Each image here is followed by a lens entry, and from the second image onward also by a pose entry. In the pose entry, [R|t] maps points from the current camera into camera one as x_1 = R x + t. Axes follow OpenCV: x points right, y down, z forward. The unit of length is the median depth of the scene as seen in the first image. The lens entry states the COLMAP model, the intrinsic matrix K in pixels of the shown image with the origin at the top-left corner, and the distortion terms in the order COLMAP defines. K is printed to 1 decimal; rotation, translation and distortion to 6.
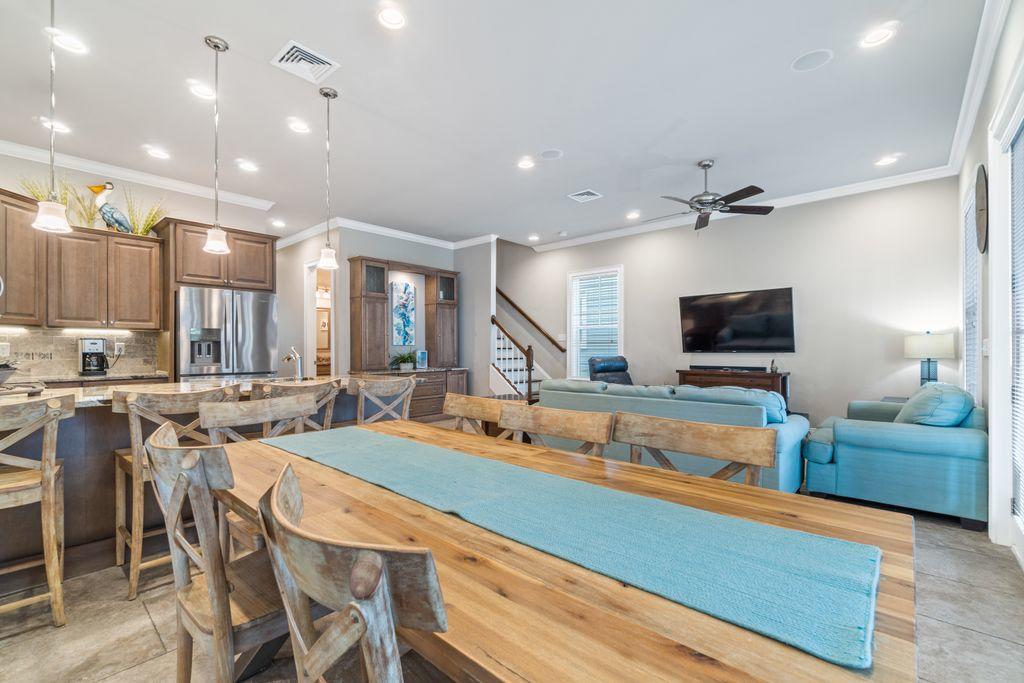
lens RADIAL K [[447.8, 0, 507.3], [0, 447.8, 345.6], [0, 0, 1]] dist [-0.004911, -0.001223]
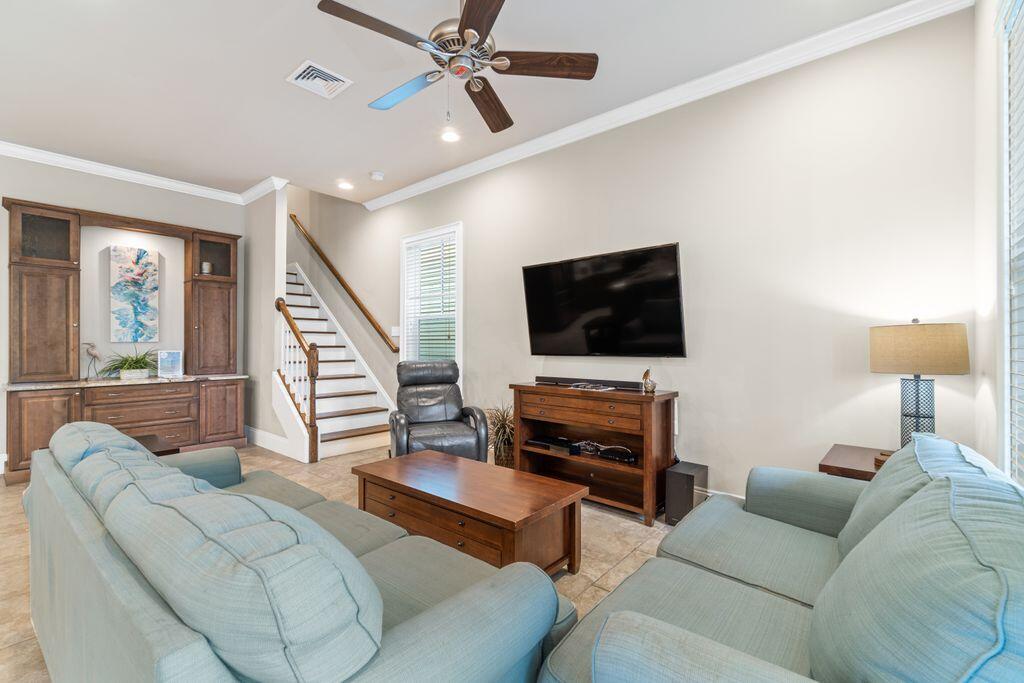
lens RADIAL K [[447.8, 0, 504.5], [0, 447.8, 341.6], [0, 0, 1]] dist [-0.004911, -0.001223]
pose [[0.999751, 0.001533, 0.022251, 0.328334], [-0.001605, 0.999994, 0.003189, -0.005294], [-0.022246, -0.003224, 0.999747, 0.354897]]
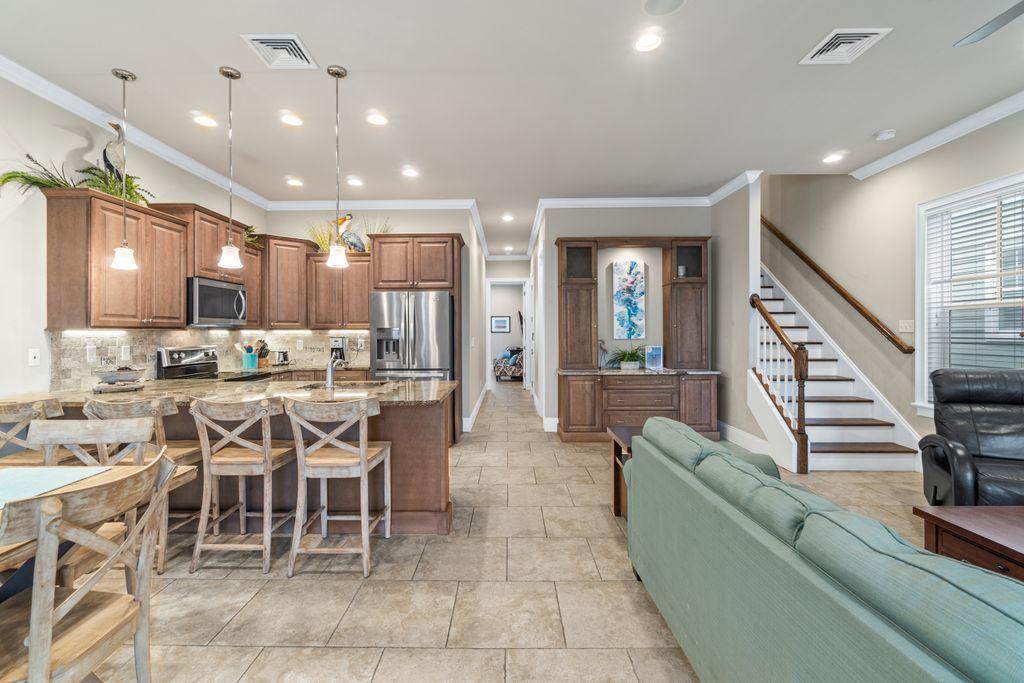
lens RADIAL K [[447.8, 0, 503.6], [0, 447.8, 332.5], [0, 0, 1]] dist [-0.004911, -0.001223]
pose [[0.661658, -0.000660, -0.749805, 0.242665], [0.009295, 0.999930, 0.007322, -0.022348], [0.749748, -0.011814, 0.661618, 0.324005]]
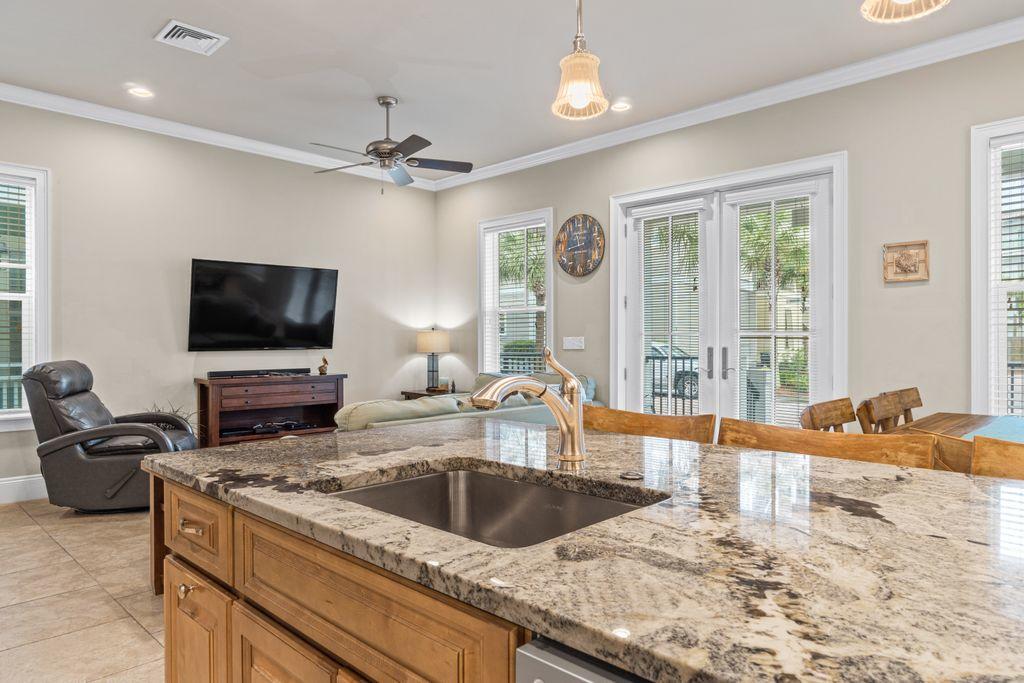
lens RADIAL K [[655.7, 0, 513.8], [0, 655.7, 339.7], [0, 0, 1]] dist [-0.001208, -0.002319]
pose [[0.040639, -0.000677, 0.999174, -0.455438], [-0.004908, 0.999988, 0.000877, -0.002706], [-0.999162, -0.004940, 0.040635, 0.506675]]
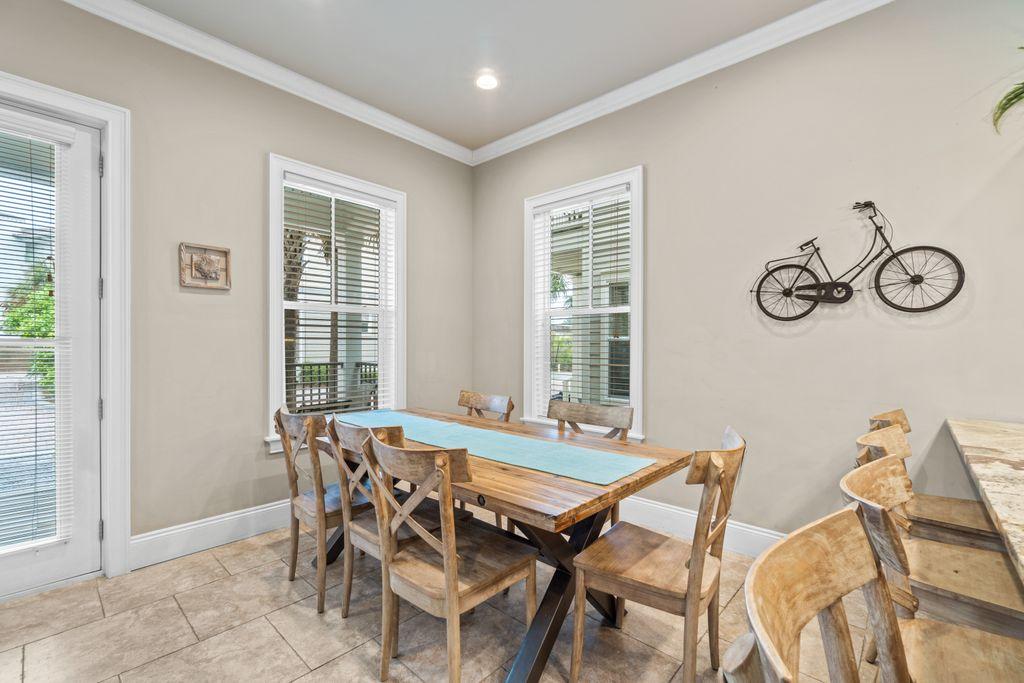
lens RADIAL K [[447.8, 0, 499.2], [0, 447.8, 346.4], [0, 0, 1]] dist [-0.004911, -0.001223]
pose [[-0.999909, -0.005303, 0.012427, -0.067126], [-0.005401, 0.999954, -0.007865, -0.007180], [-0.012385, -0.007932, -0.999892, 0.547506]]
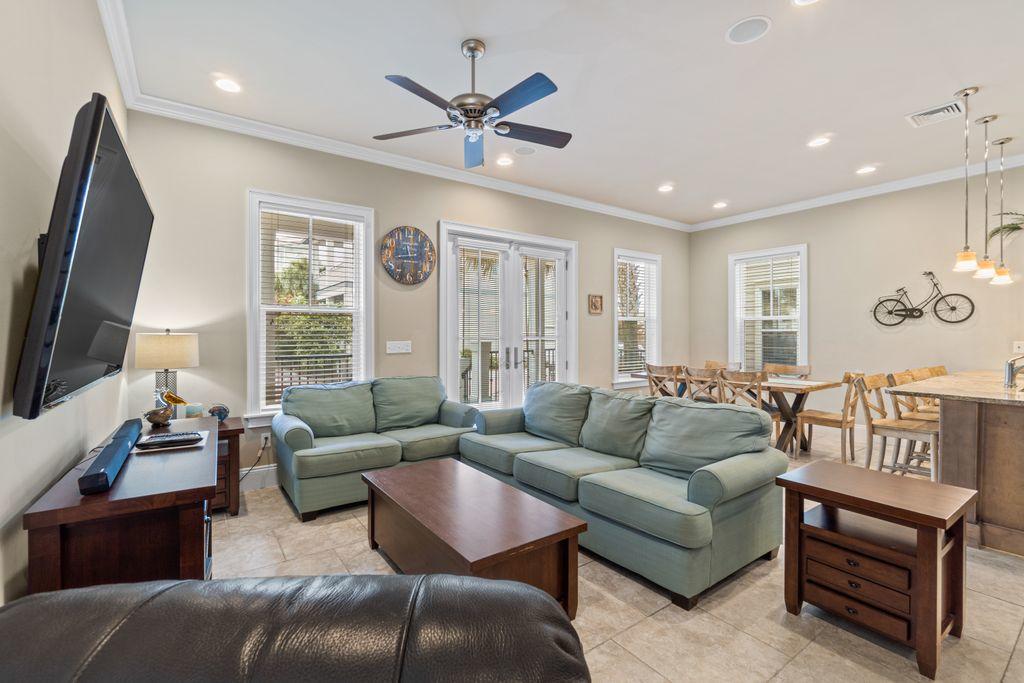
lens RADIAL K [[447.8, 0, 505.0], [0, 447.8, 332.6], [0, 0, 1]] dist [-0.004911, -0.001223]
pose [[-0.976472, 0.000810, 0.215644, 0.186593], [-0.001388, 0.999949, -0.010042, -0.012549], [-0.215641, -0.010105, -0.976420, 1.078165]]
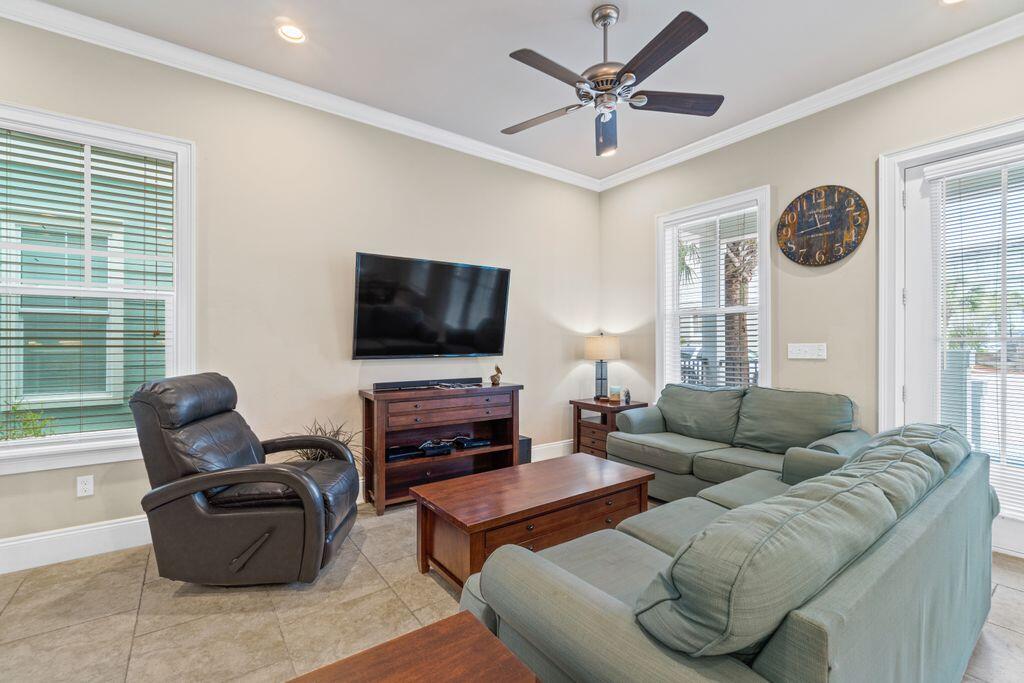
lens RADIAL K [[447.8, 0, 509.4], [0, 447.8, 342.2], [0, 0, 1]] dist [-0.004911, -0.001223]
pose [[0.205798, 0.002533, 0.978591, -0.080646], [-0.005147, 0.999986, -0.001506, -0.004764], [-0.978581, -0.004727, 0.205808, 0.685777]]
